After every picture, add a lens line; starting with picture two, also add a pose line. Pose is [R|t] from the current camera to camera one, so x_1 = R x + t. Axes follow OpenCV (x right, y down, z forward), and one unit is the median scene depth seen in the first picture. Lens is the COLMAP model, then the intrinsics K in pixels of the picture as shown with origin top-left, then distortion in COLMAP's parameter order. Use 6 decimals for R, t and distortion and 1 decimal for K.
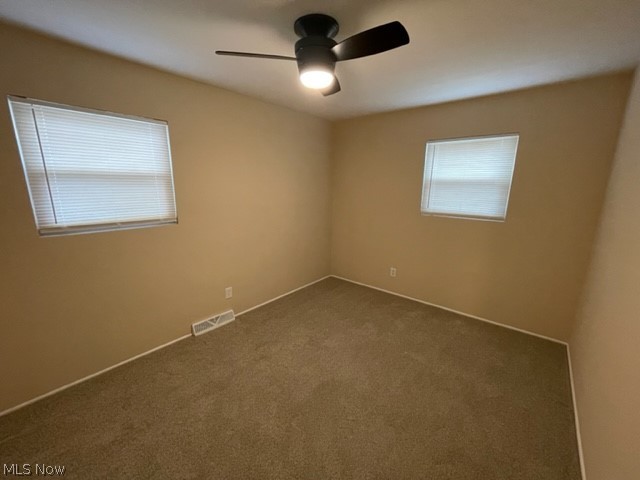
lens RADIAL K [[259.8, 0, 320.9], [0, 259.8, 239.5], [0, 0, 1]] dist [-0.002792, -0.000136]
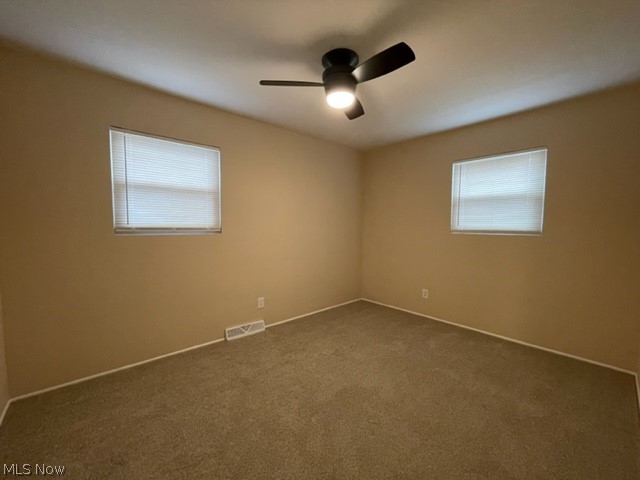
lens RADIAL K [[259.8, 0, 321.3], [0, 259.8, 241.3], [0, 0, 1]] dist [-0.002792, -0.000136]
pose [[0.990195, 0.003795, -0.139641, 0.051152], [-0.025387, 0.987873, -0.153175, 0.162425], [0.137366, 0.155218, 0.978283, -0.056919]]
